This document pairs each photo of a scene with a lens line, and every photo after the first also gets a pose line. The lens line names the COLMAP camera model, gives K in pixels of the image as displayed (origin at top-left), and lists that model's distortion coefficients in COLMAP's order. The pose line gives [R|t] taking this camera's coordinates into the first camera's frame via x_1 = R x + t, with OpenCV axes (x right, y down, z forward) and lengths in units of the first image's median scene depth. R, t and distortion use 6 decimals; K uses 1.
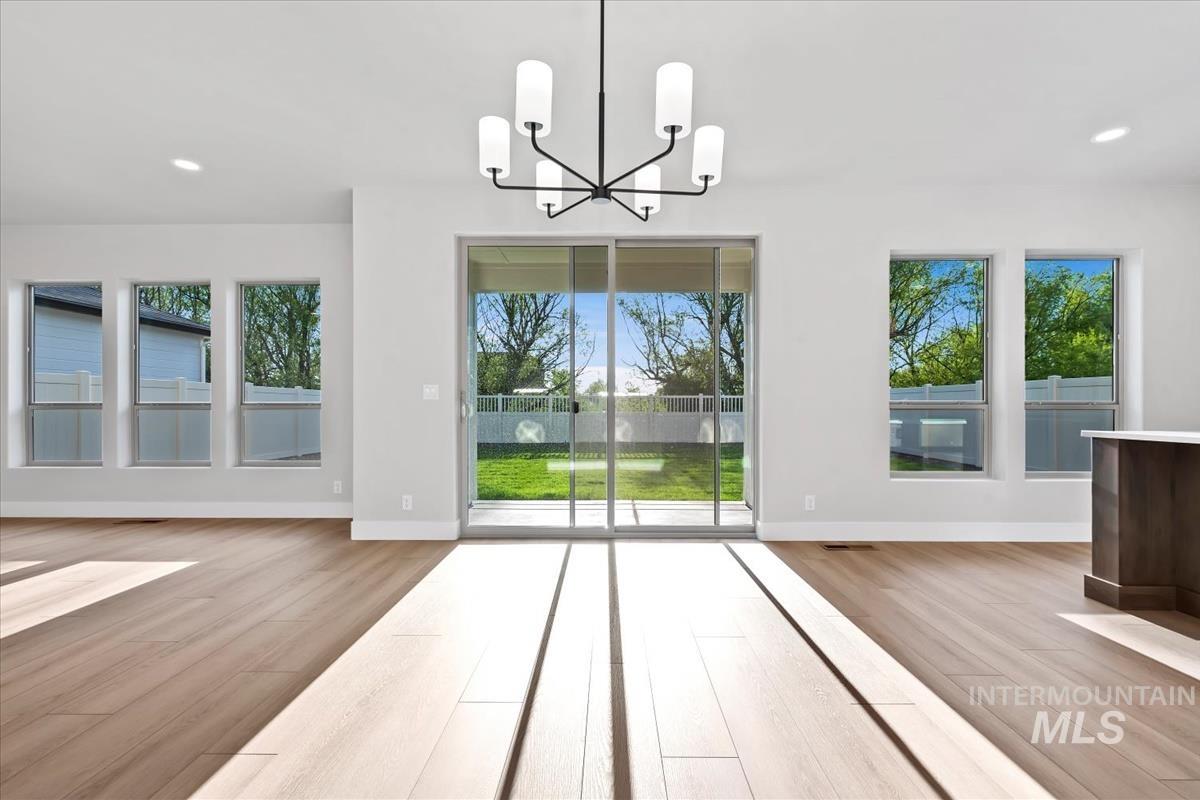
lens RADIAL K [[513.2, 0, 606.2], [0, 513.2, 404.0], [0, 0, 1]] dist [0.005055, -0.002137]
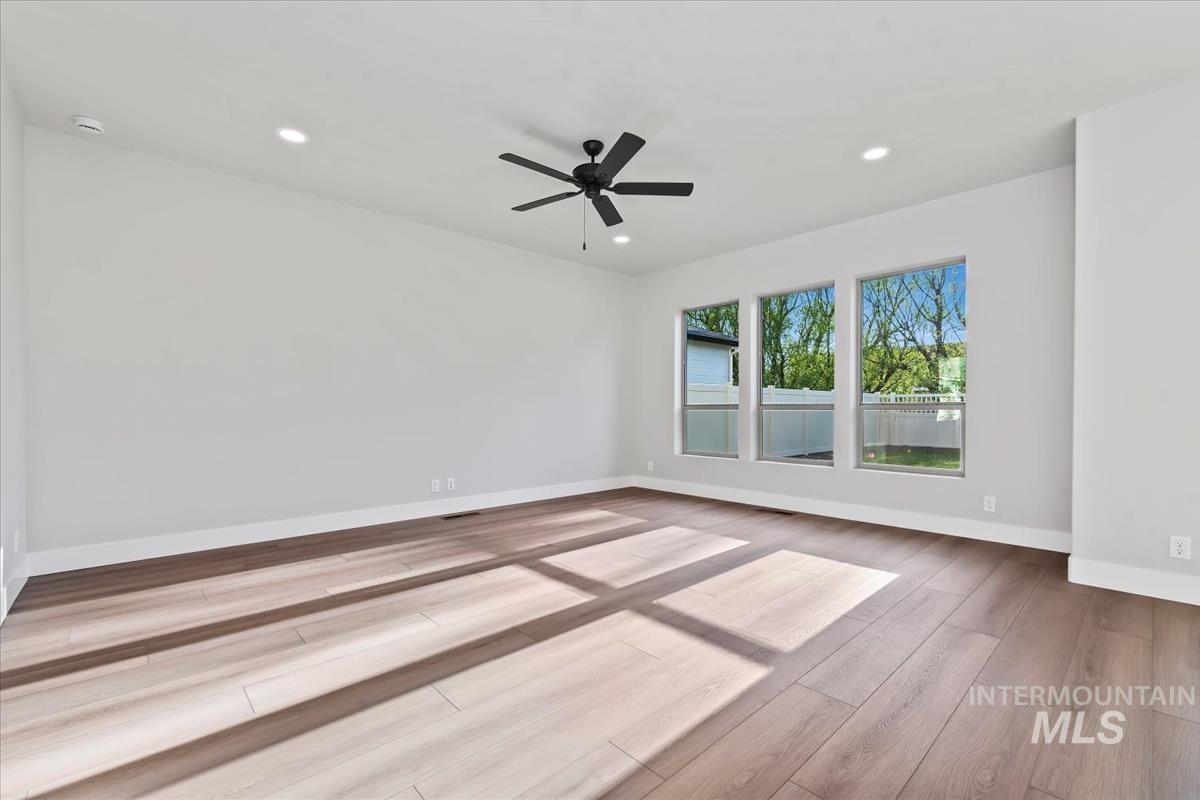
lens RADIAL K [[513.2, 0, 617.3], [0, 513.2, 409.4], [0, 0, 1]] dist [0.005055, -0.002137]
pose [[0.704630, 0.002901, -0.709569, -0.335178], [0.004422, 0.999954, 0.008479, -0.000625], [0.709561, -0.009113, 0.704585, -0.010524]]
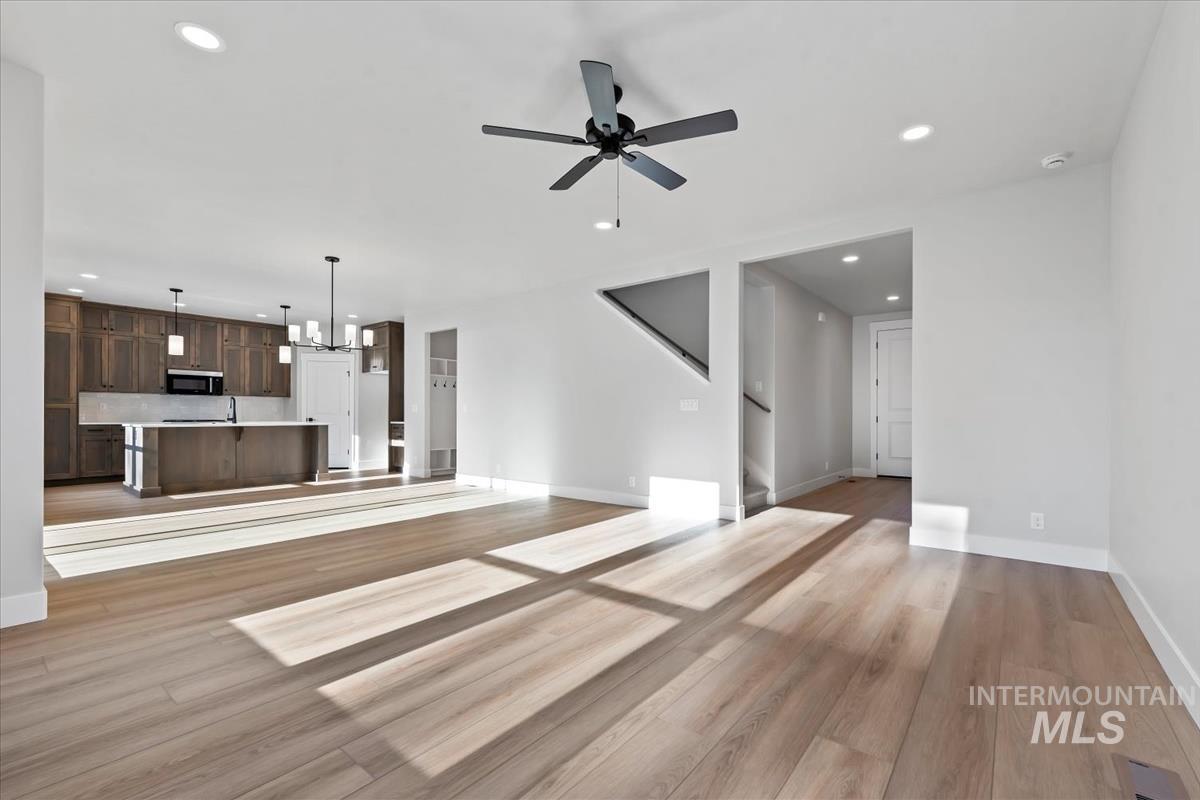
lens RADIAL K [[513.2, 0, 608.9], [0, 513.2, 412.0], [0, 0, 1]] dist [0.005055, -0.002137]
pose [[-0.799661, -0.000575, 0.600452, -1.144840], [-0.006816, 0.999944, -0.008121, 0.002811], [-0.600413, -0.010587, -0.799620, 0.853773]]
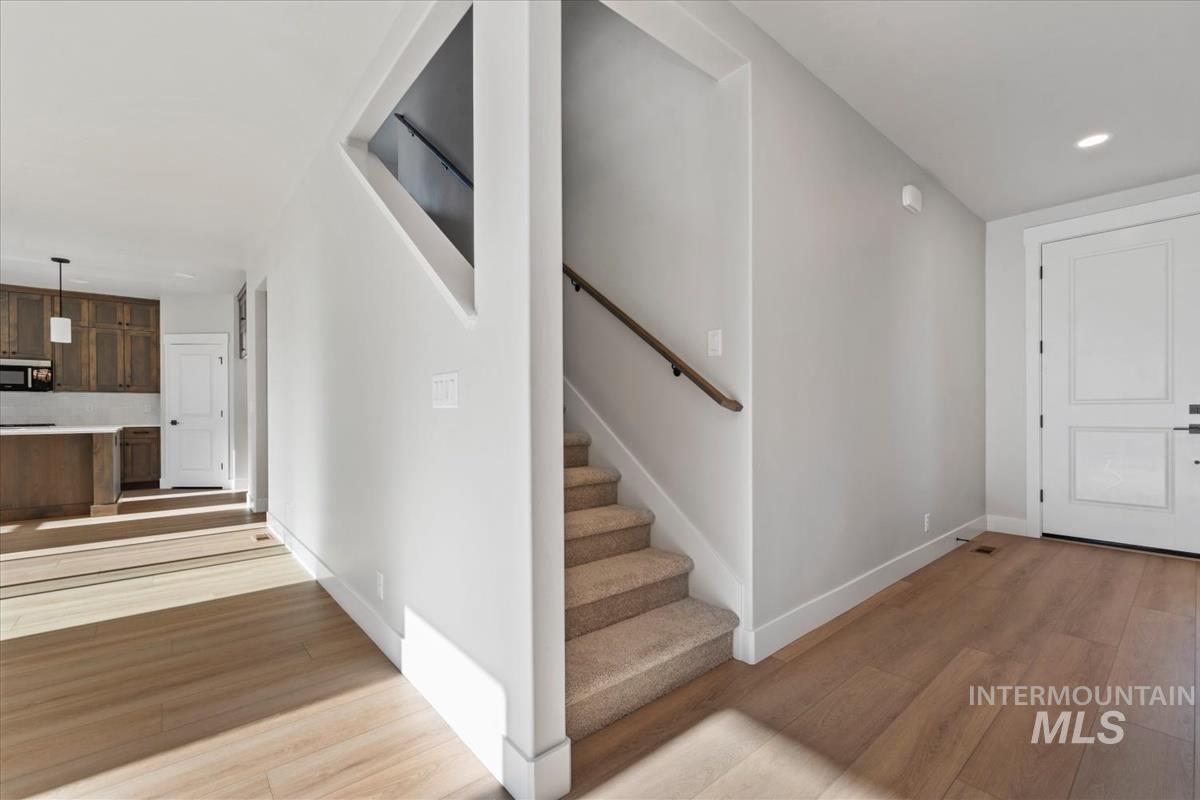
lens RADIAL K [[513.2, 0, 610.8], [0, 513.2, 412.2], [0, 0, 1]] dist [0.005055, -0.002137]
pose [[-0.675225, -0.001429, 0.737611, -0.980931], [0.000919, 0.999996, 0.002779, -0.008539], [-0.737611, 0.002554, -0.675221, 0.064911]]
